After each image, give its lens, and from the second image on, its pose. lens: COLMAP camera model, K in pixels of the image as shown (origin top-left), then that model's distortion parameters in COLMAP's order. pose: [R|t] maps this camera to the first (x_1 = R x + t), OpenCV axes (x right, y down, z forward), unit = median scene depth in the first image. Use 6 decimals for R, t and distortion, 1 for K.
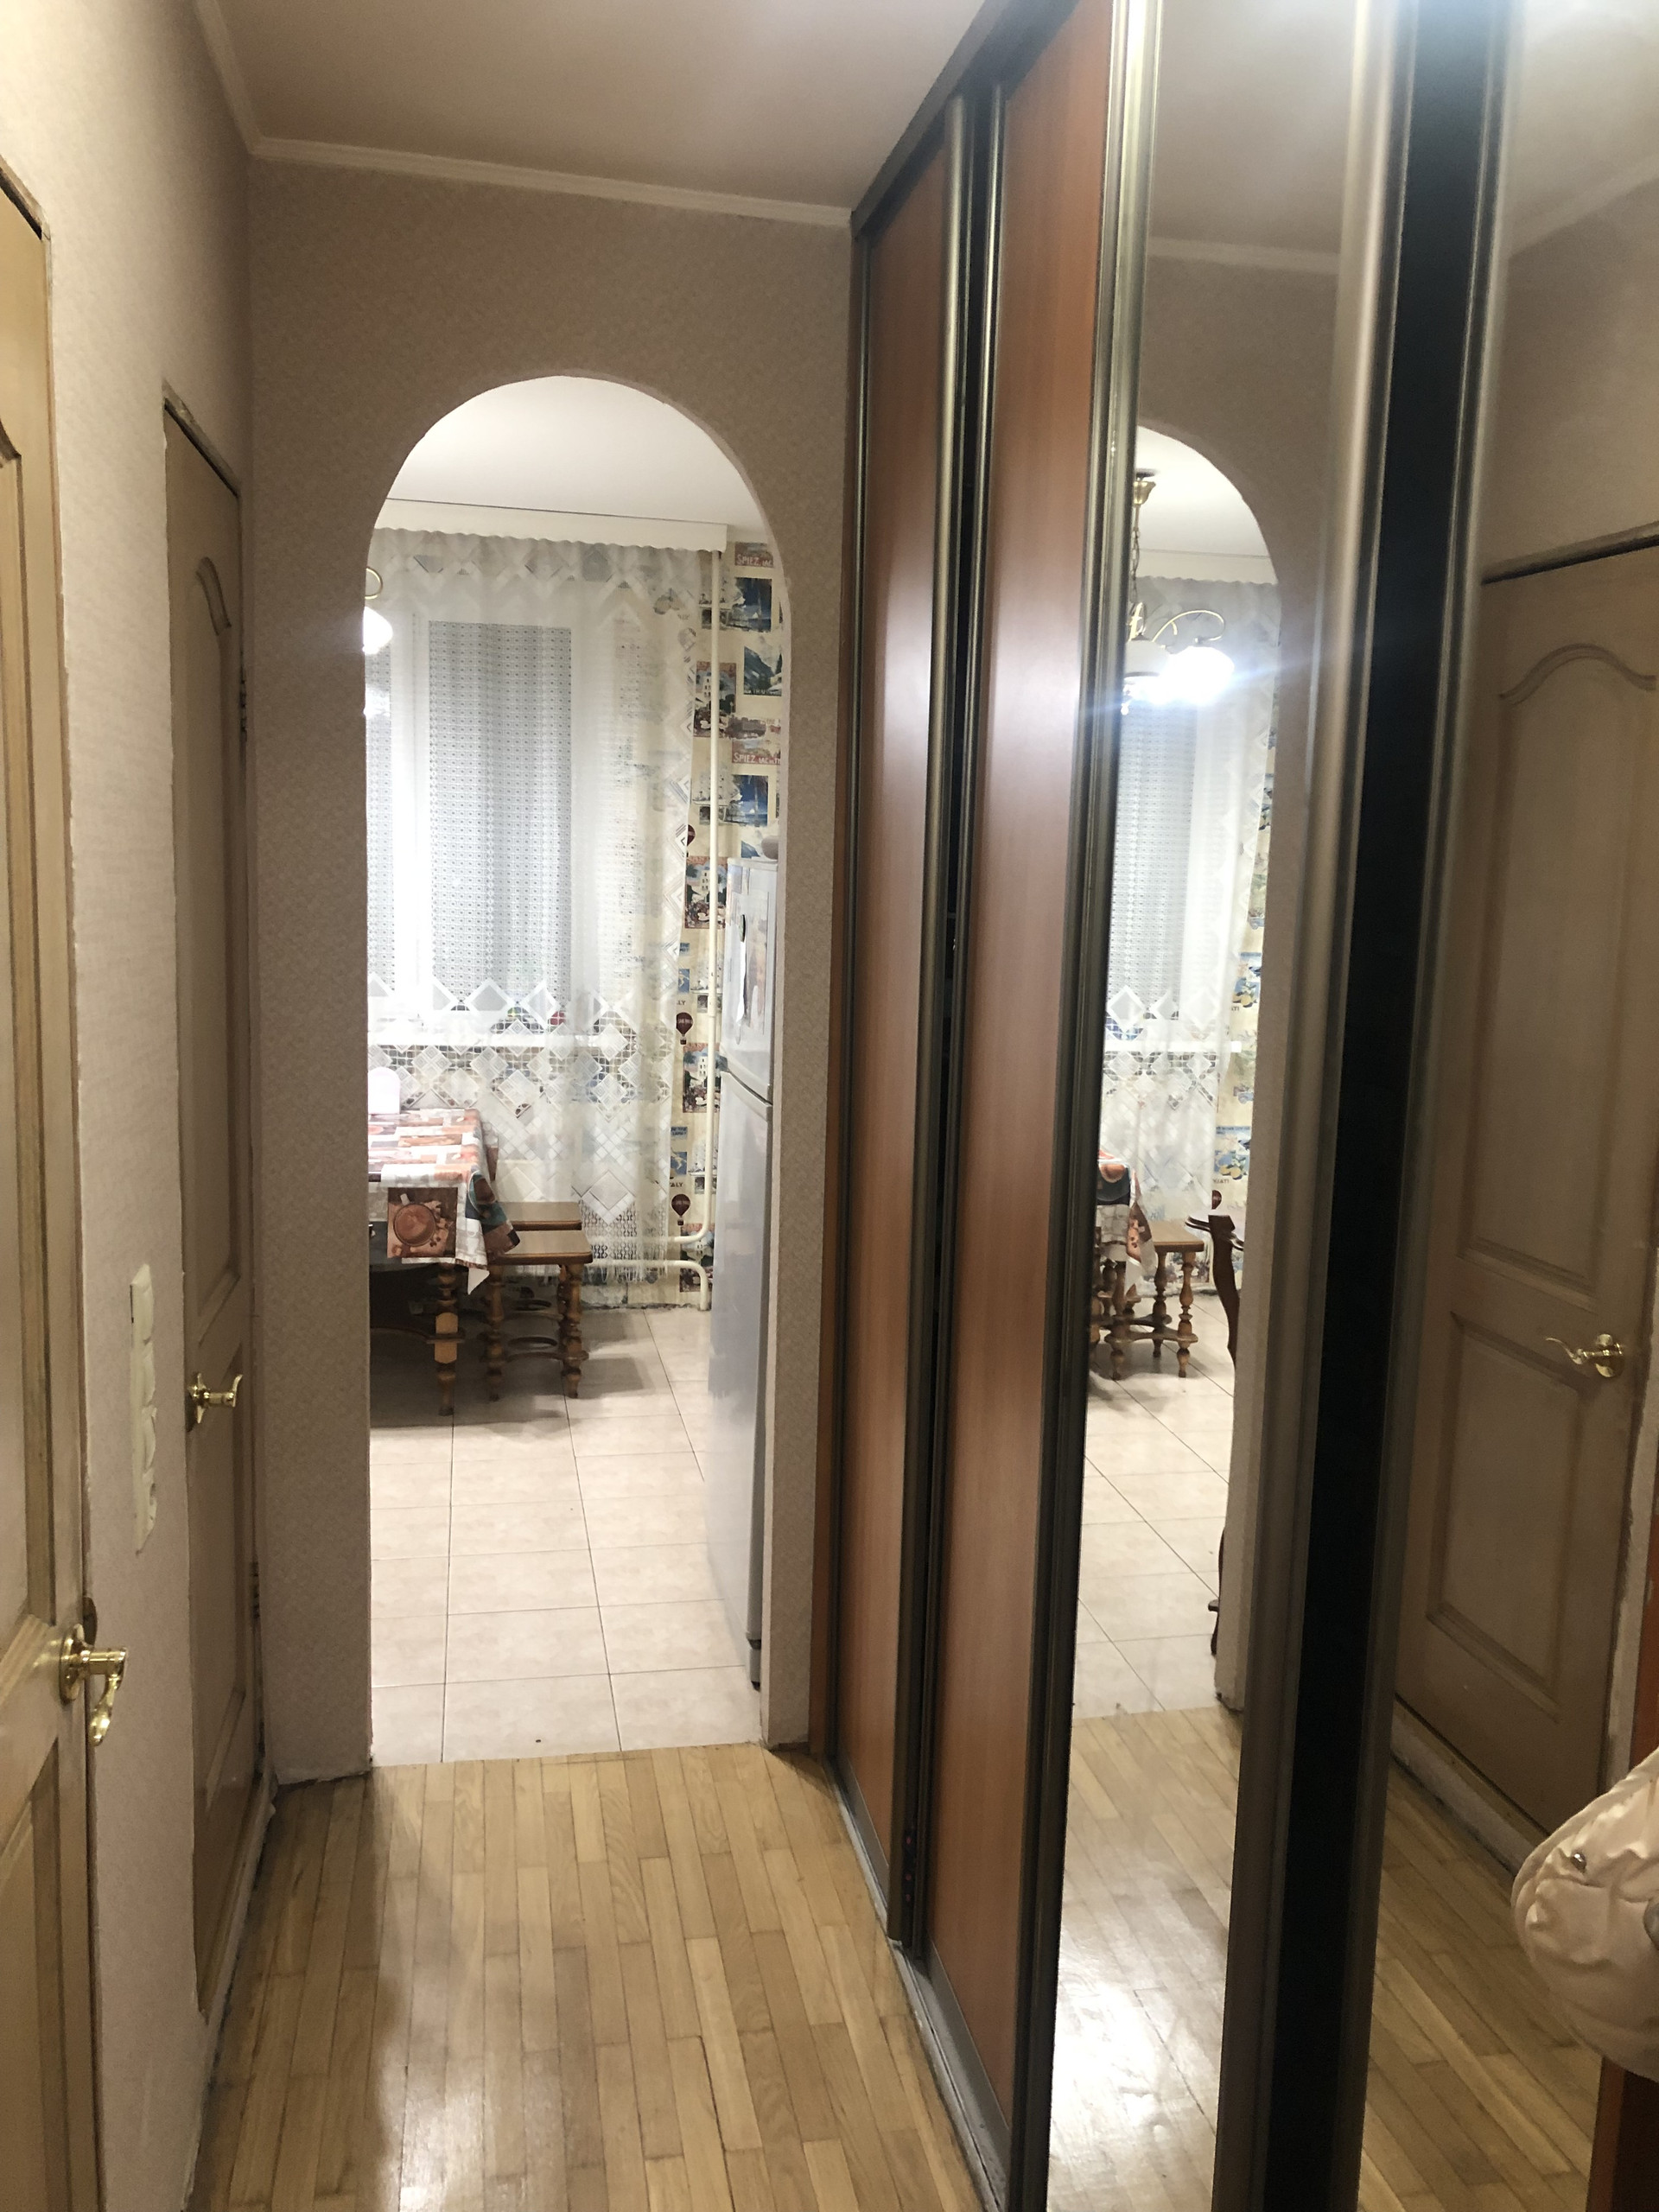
lens RADIAL K [[1800.9, 0, 851.2], [0, 1800.9, 1109.2], [0, 0, 1]] dist [0.025103, 0.000558]
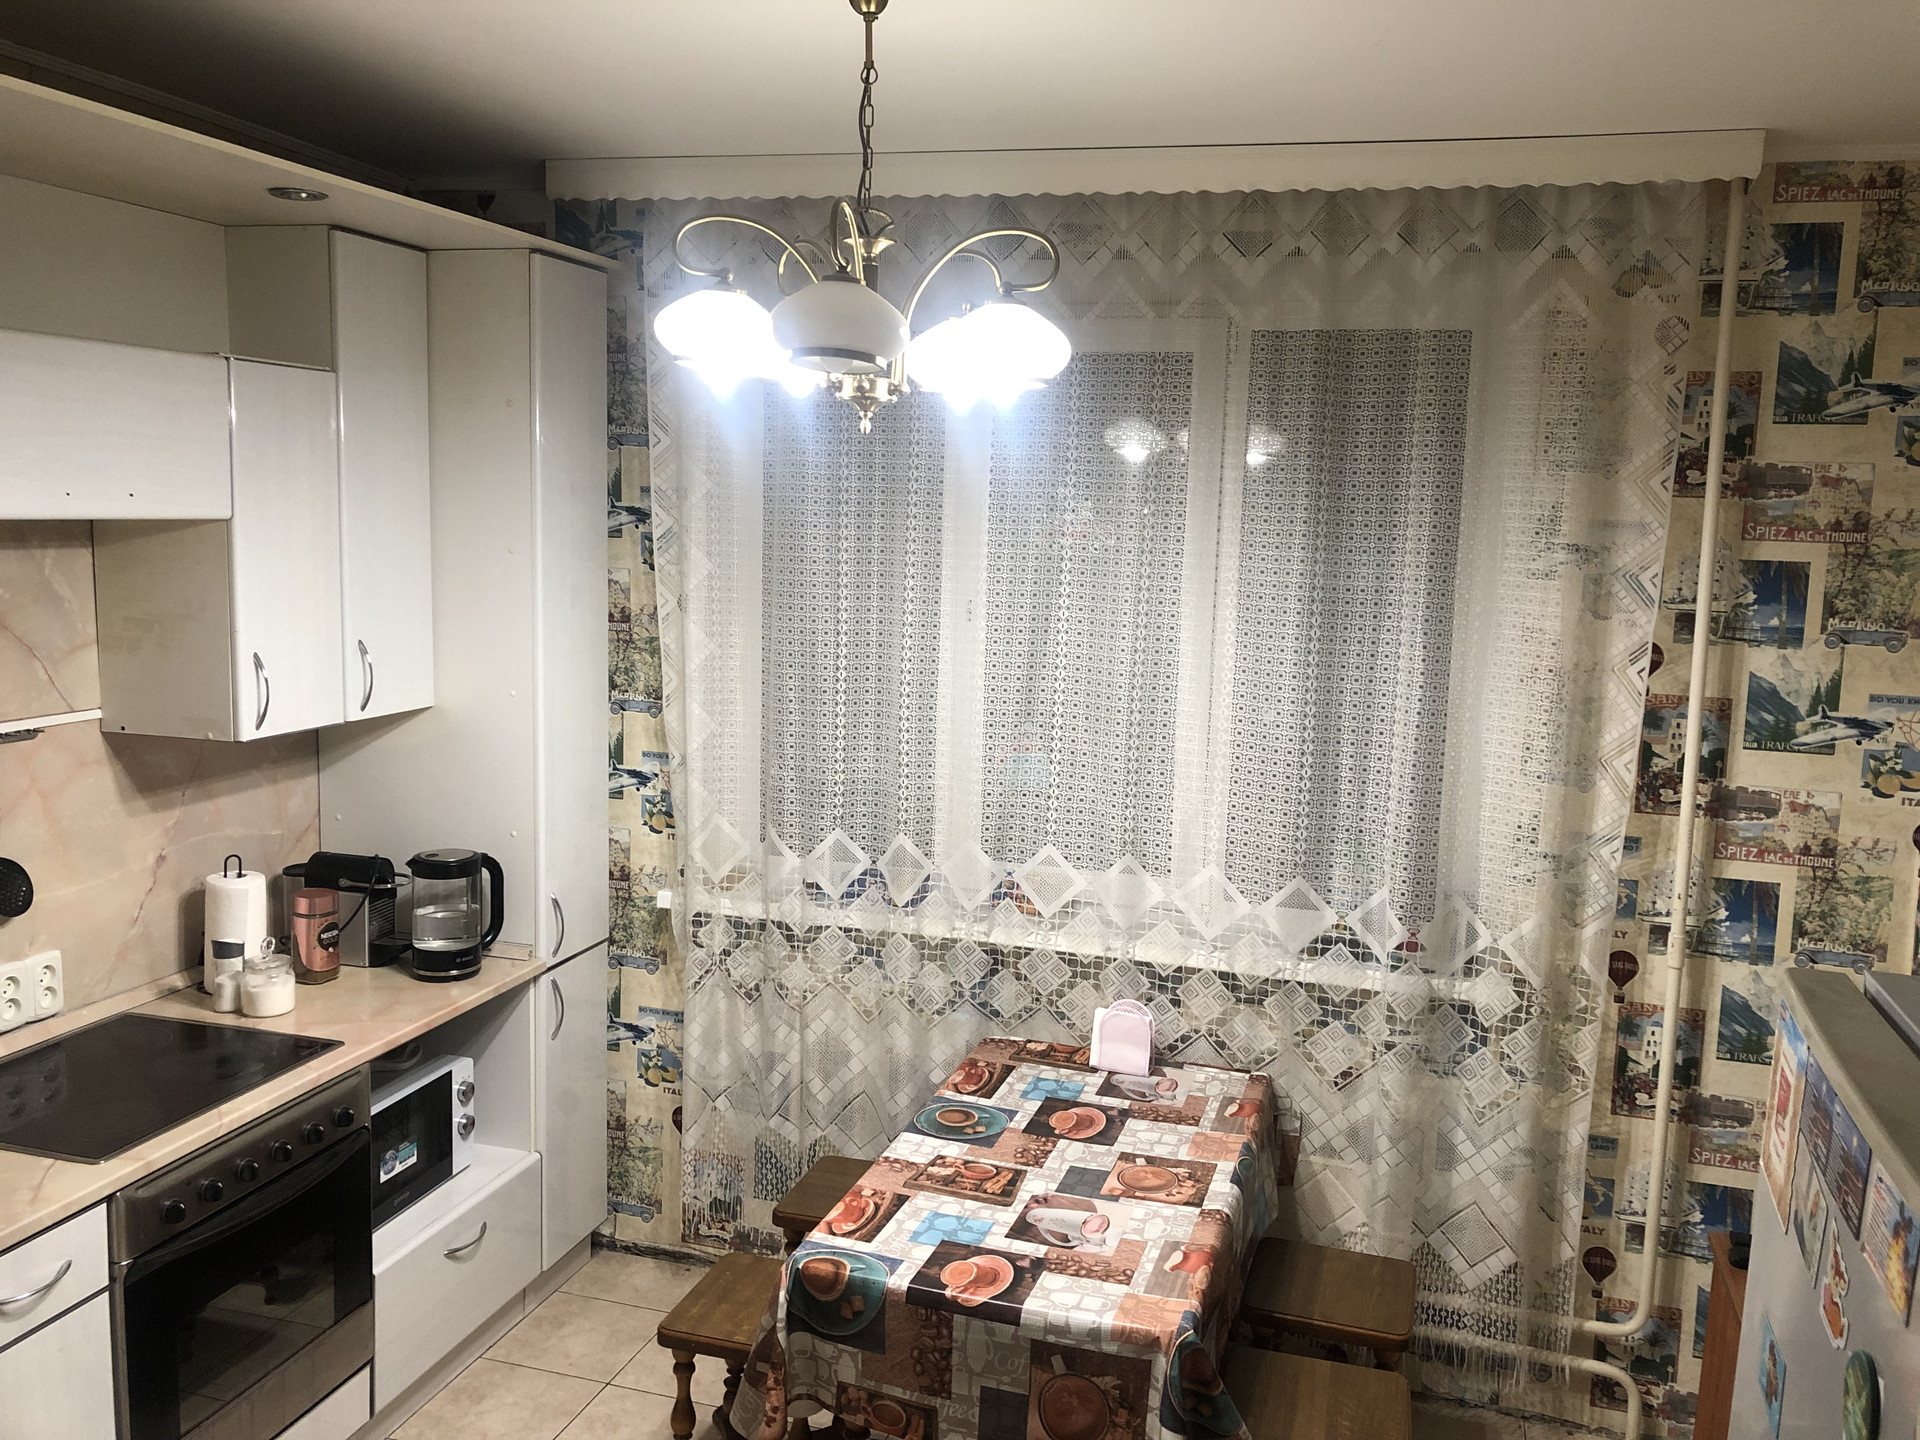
lens RADIAL K [[1563.2, 0, 980.5], [0, 1563.2, 700.4], [0, 0, 1]] dist [0.025103, 0.000558]
pose [[0.883050, 0.056105, -0.465912, -0.045609], [-0.072205, 0.997249, -0.016763, -0.119664], [0.463690, 0.048443, 0.884672, 0.458010]]
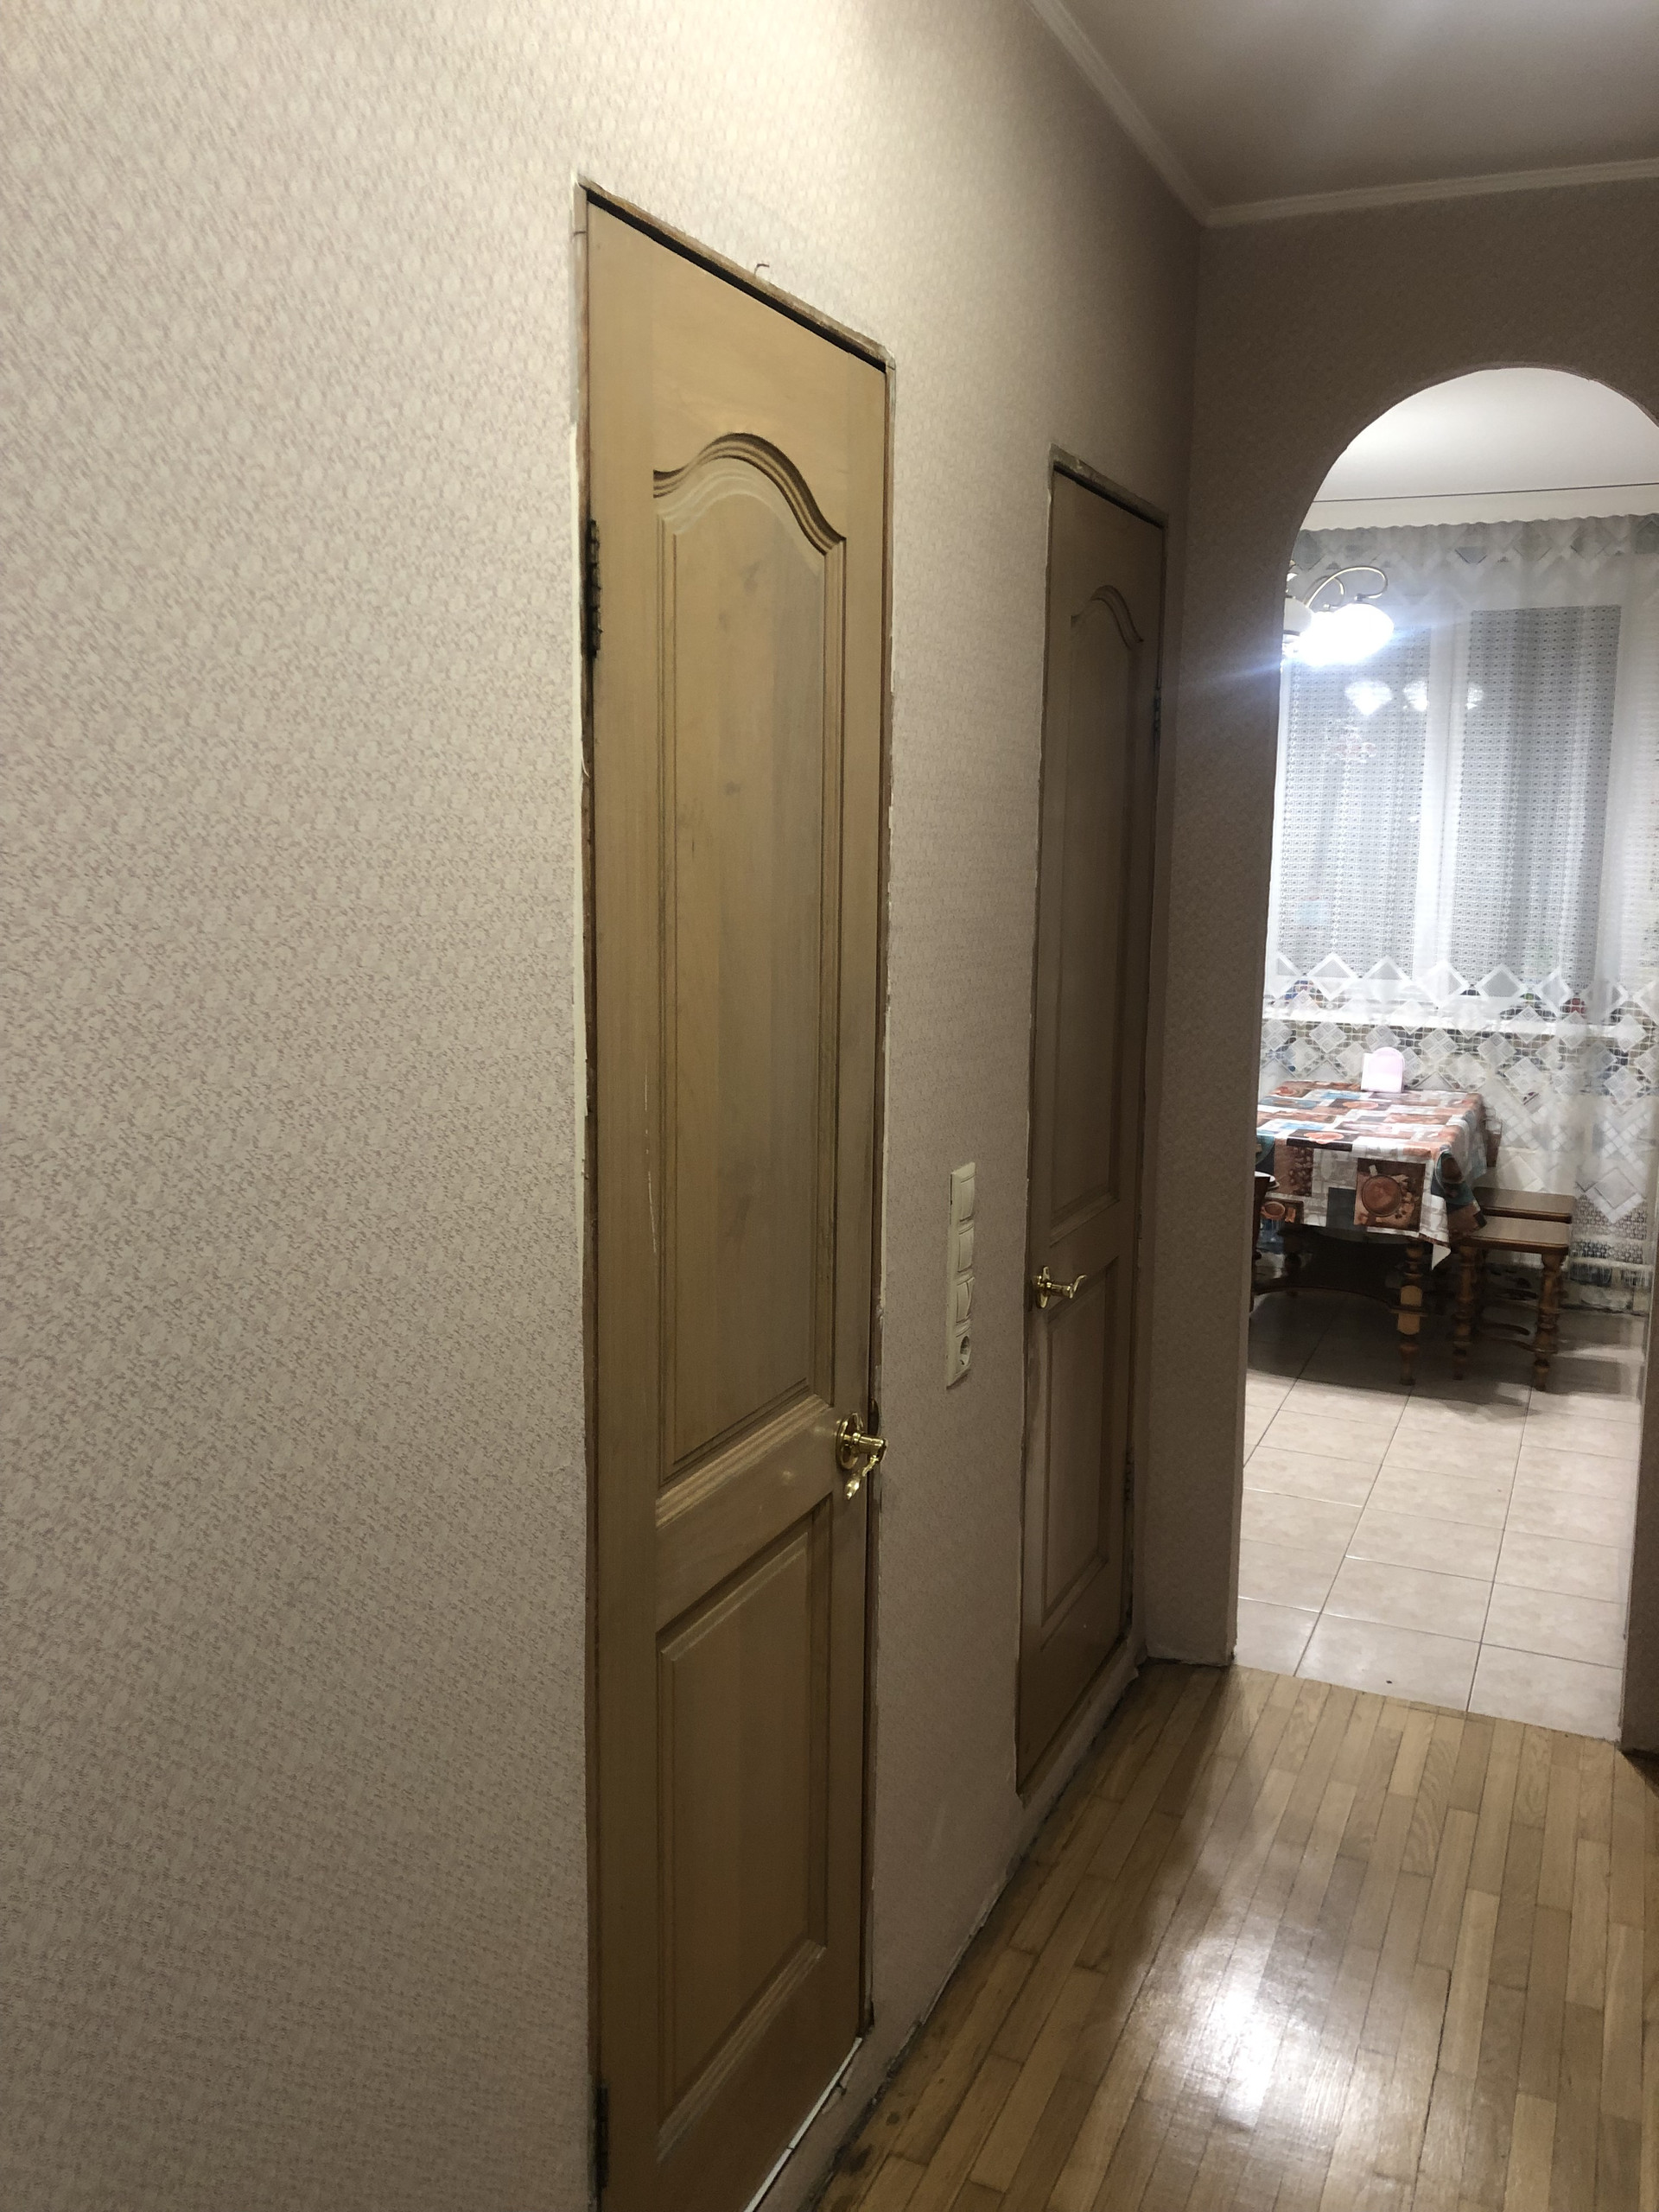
lens RADIAL K [[1800.9, 0, 871.9], [0, 1800.9, 1102.2], [0, 0, 1]] dist [0.025103, 0.000558]
pose [[0.822942, 0.067937, -0.564049, 0.083386], [-0.068912, 0.997430, 0.019594, 0.008290], [0.563931, 0.022745, 0.825509, -0.022791]]
